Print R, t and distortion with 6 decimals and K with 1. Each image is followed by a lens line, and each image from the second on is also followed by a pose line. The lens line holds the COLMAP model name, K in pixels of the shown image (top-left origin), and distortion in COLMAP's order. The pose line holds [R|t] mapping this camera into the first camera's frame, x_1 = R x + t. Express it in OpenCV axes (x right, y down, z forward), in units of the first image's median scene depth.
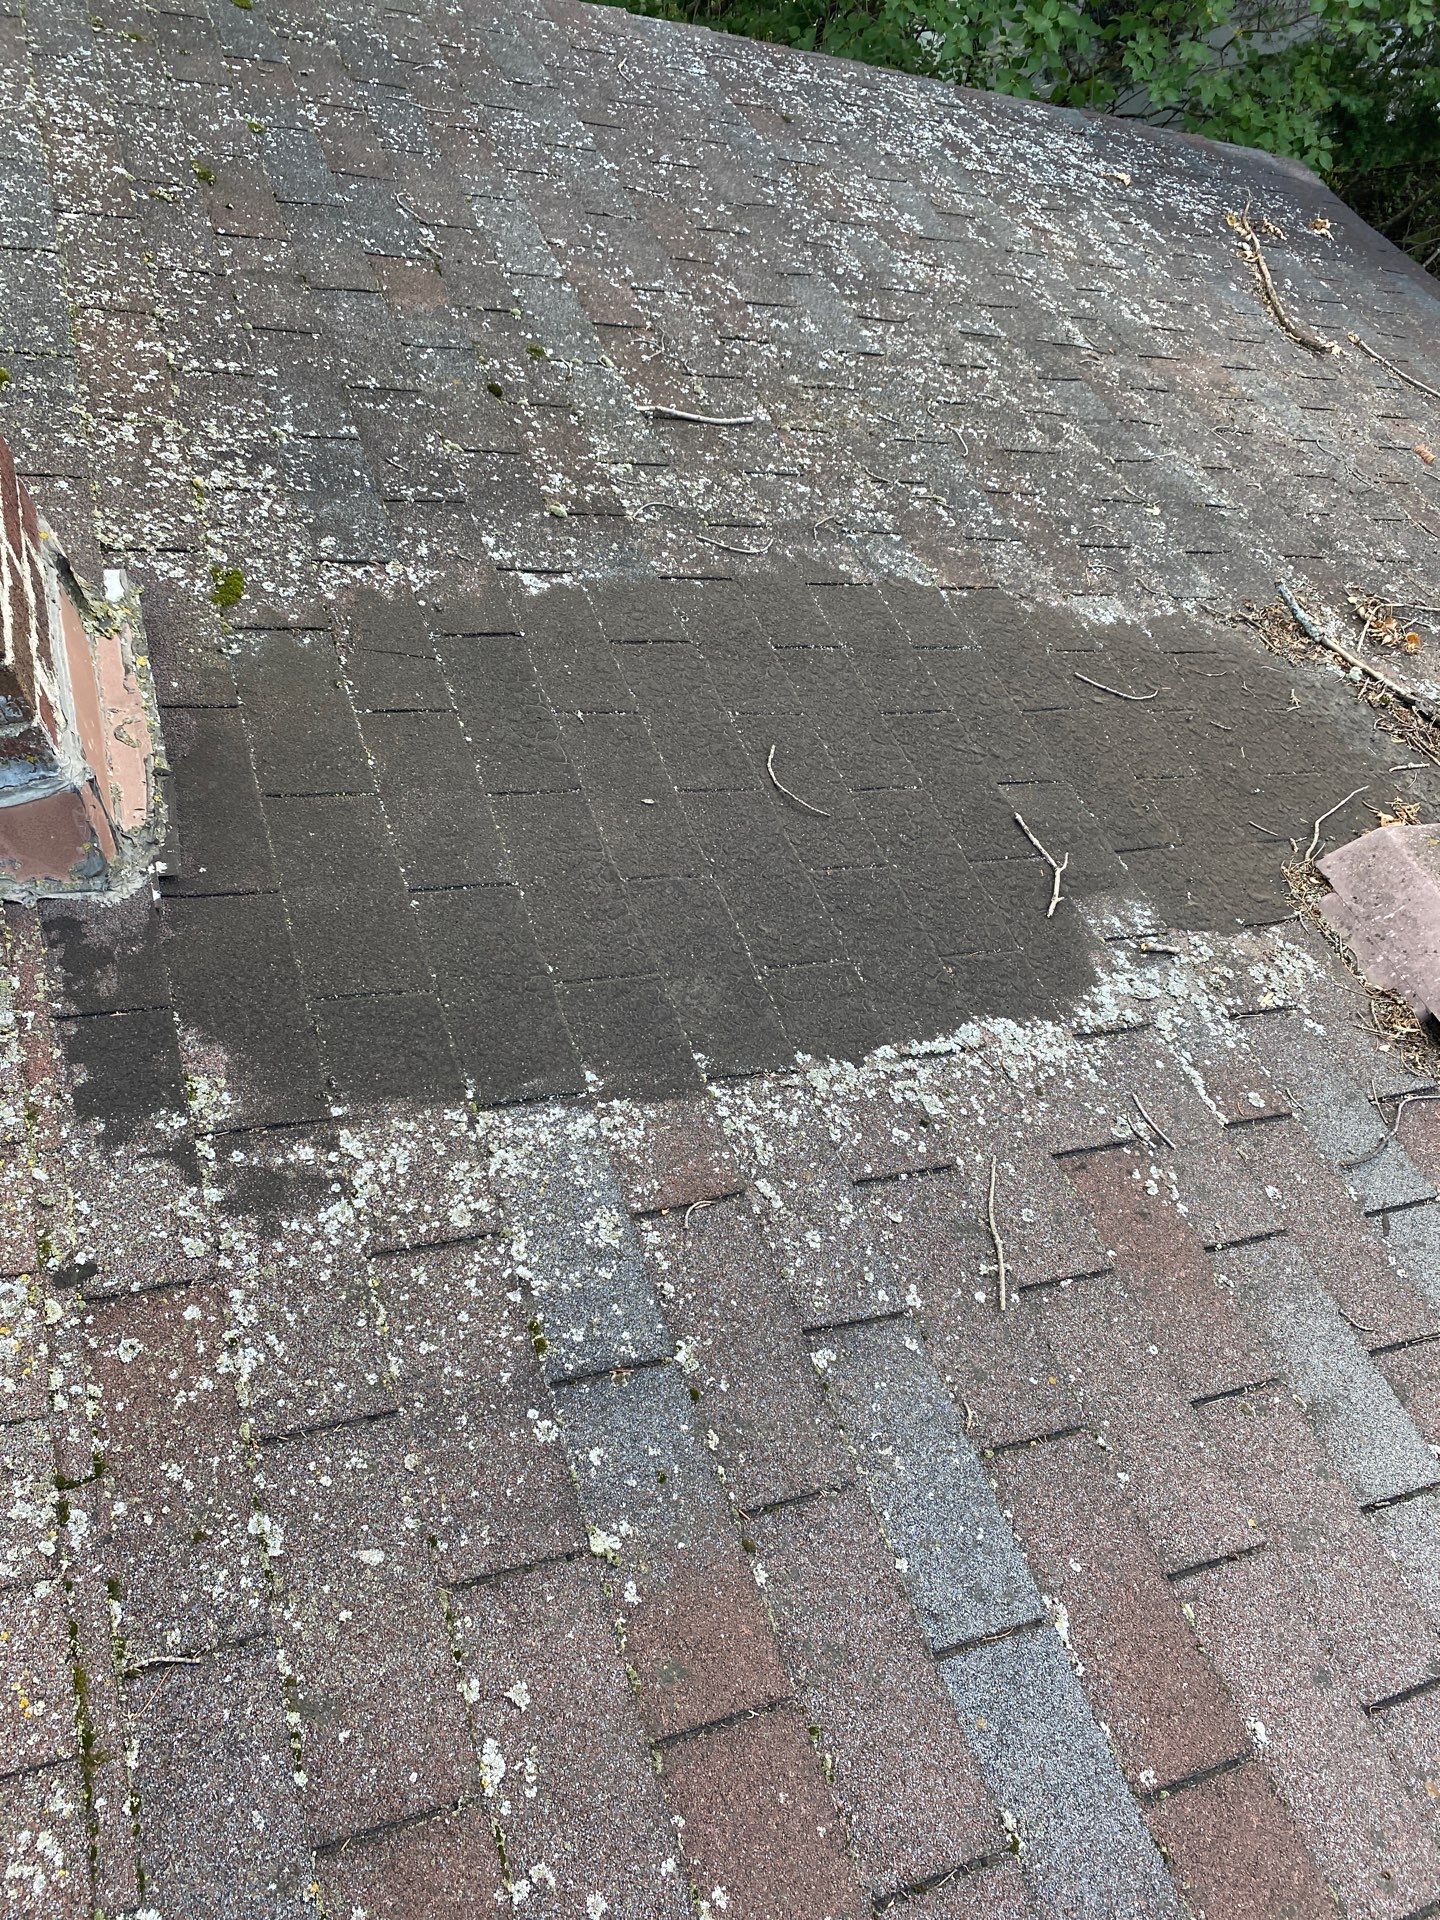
lens RADIAL K [[1525.7, 0, 720.0], [0, 1525.7, 960.0], [0, 0, 1]] dist [0.036947, -0.013289]
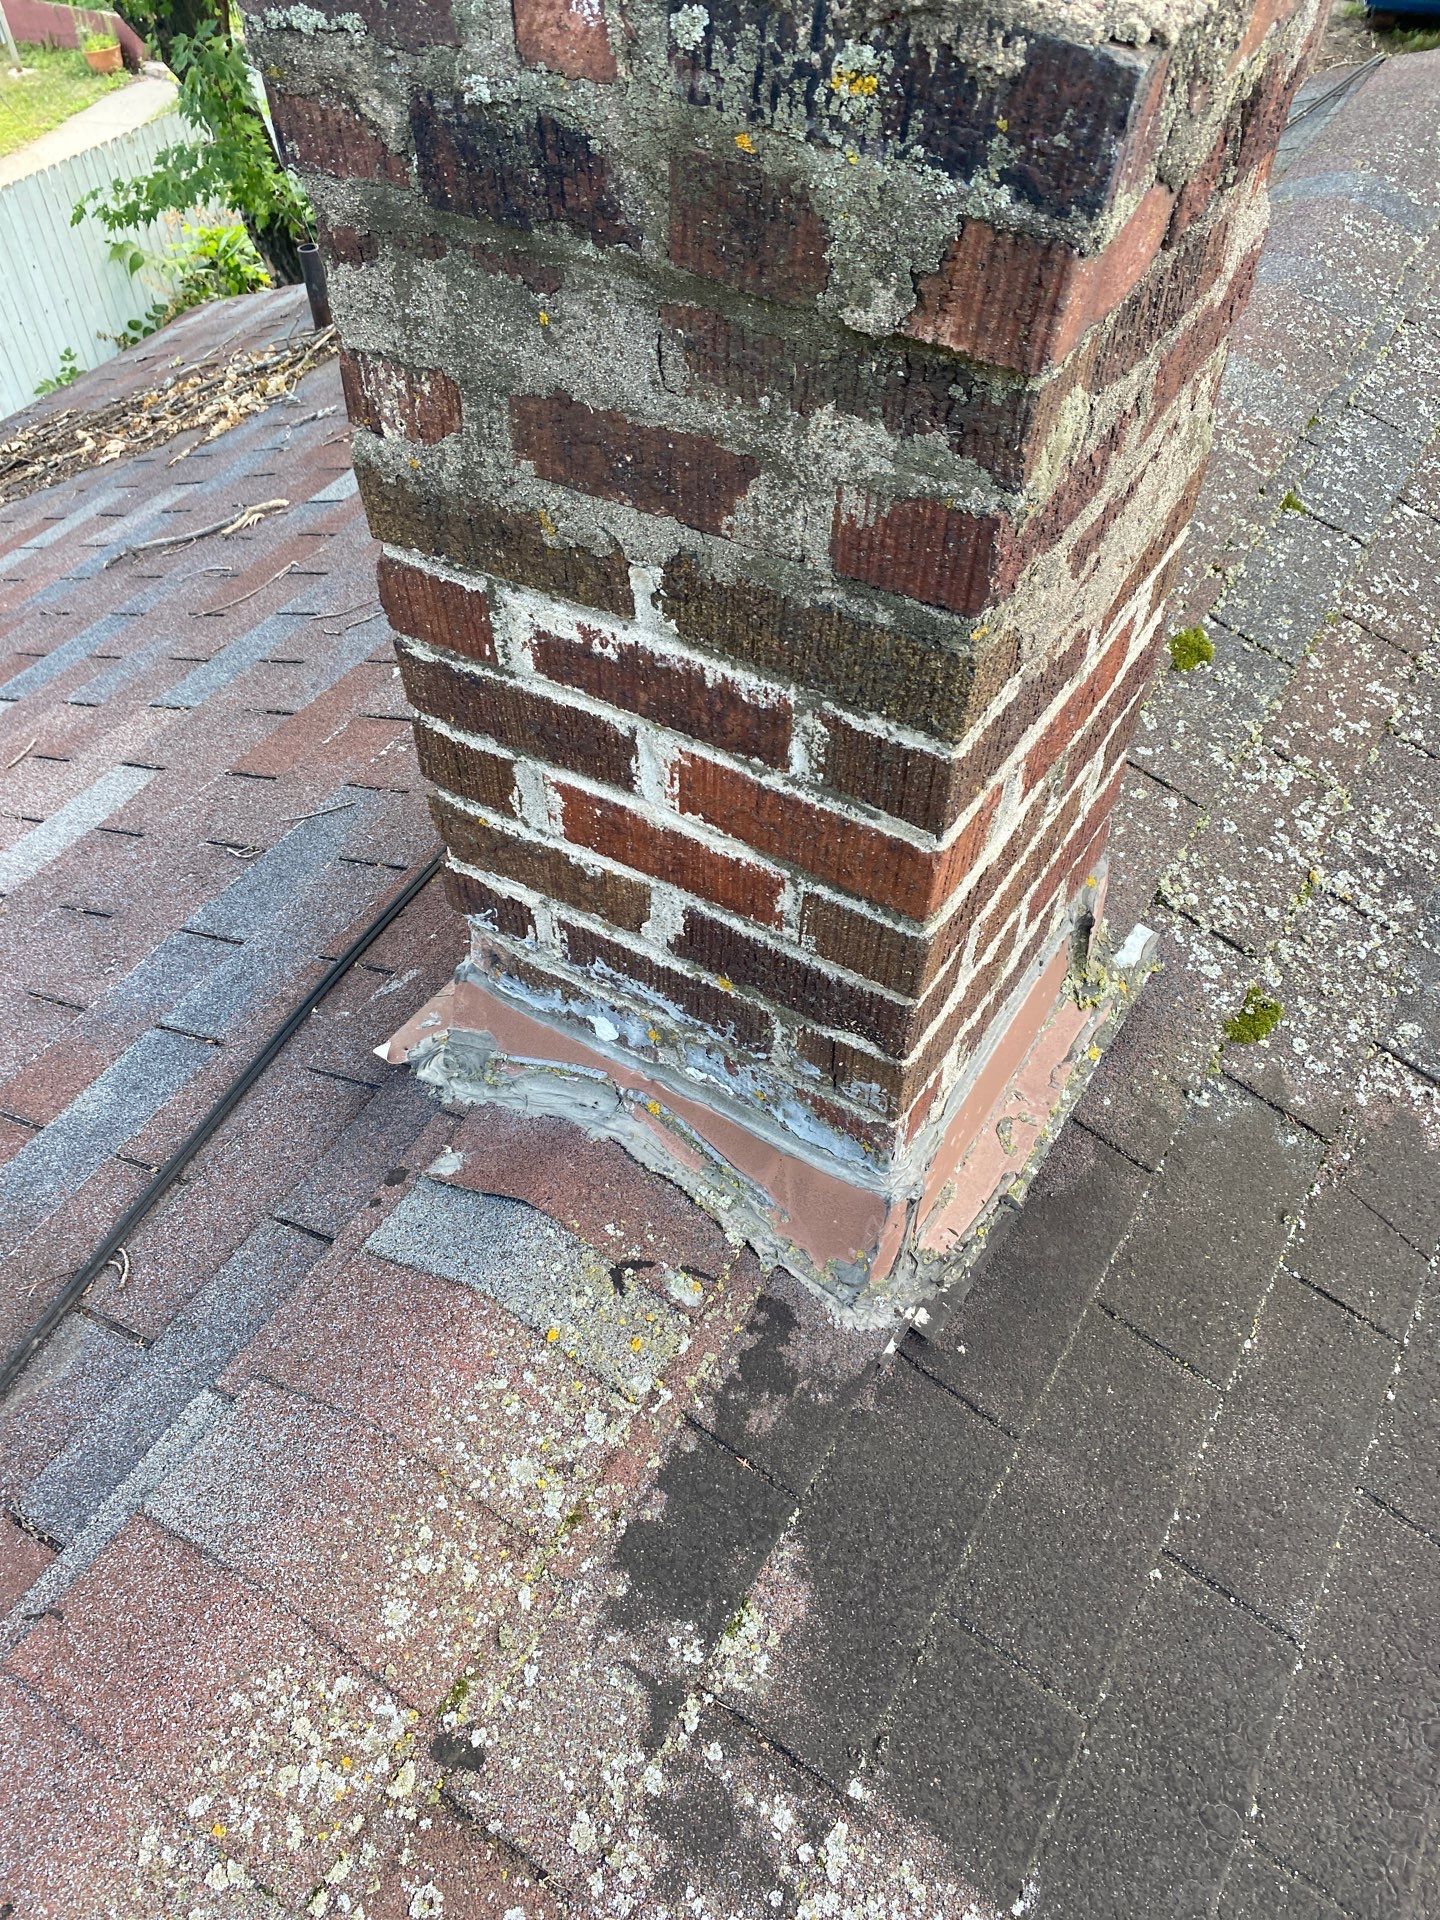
lens RADIAL K [[1476.6, 0, 720.0], [0, 1476.6, 960.0], [0, 0, 1]] dist [0.026301, -0.086274]
pose [[0.635766, 0.574490, -0.515522, -0.147488], [-0.605764, 0.785274, 0.128042, -0.236682], [0.478385, 0.230879, 0.847256, 0.274913]]
